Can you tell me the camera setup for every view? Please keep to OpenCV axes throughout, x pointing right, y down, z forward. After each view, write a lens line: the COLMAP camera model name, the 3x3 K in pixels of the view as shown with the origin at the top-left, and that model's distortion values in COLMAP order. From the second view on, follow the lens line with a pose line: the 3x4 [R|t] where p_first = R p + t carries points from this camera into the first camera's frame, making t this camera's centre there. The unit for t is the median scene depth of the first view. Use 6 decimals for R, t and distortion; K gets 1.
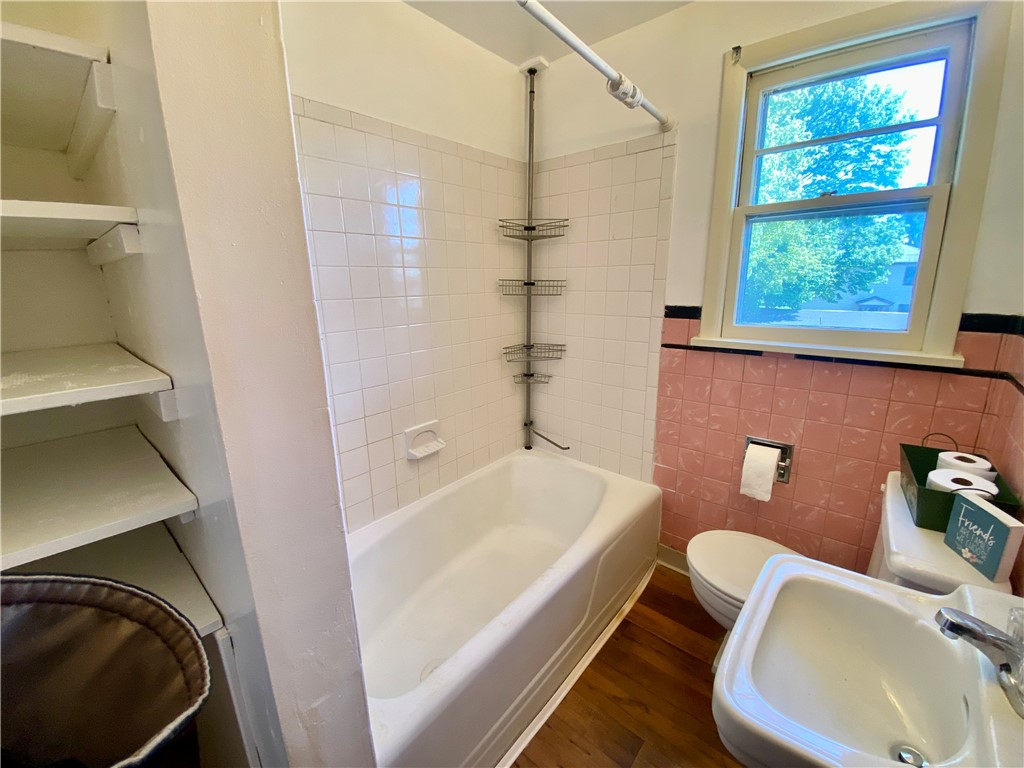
lens RADIAL K [[419.5, 0, 497.7], [0, 419.5, 375.8], [0, 0, 1]] dist [0.034262, -0.029913]
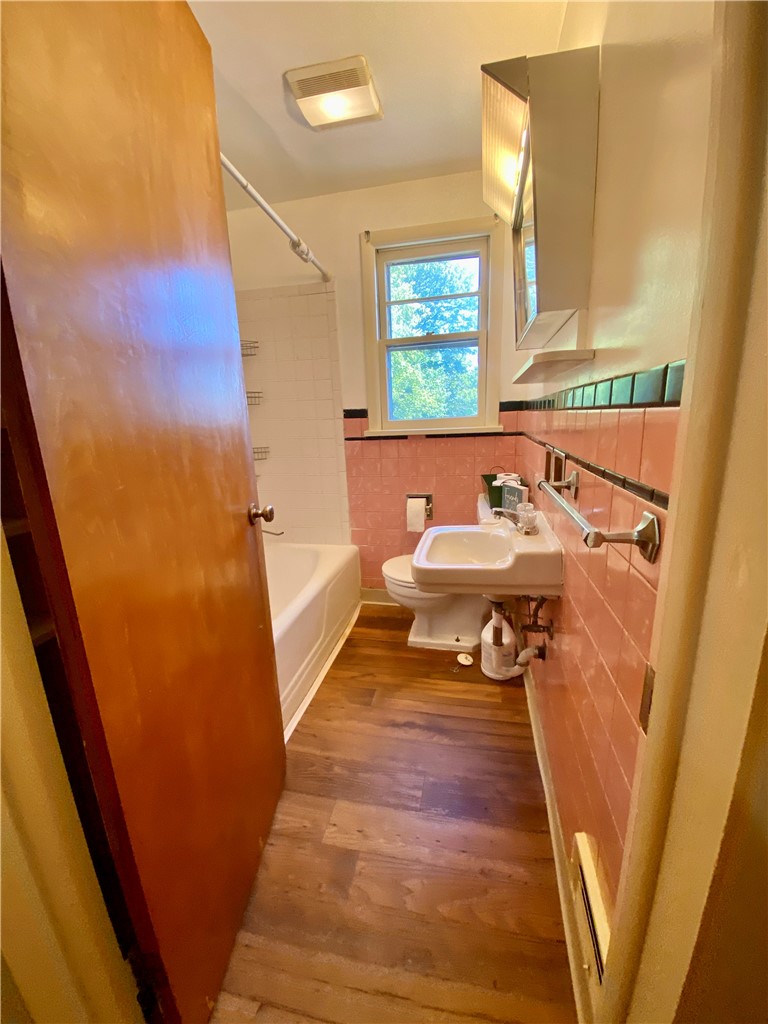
lens RADIAL K [[424.2, 0, 384.0], [0, 424.2, 512.0], [0, 0, 1]] dist [0.000597, -0.031178]
pose [[0.869855, -0.126275, 0.476872, -0.194352], [0.130262, 0.991168, 0.024853, 0.155009], [-0.475799, 0.040500, 0.878621, -0.264168]]
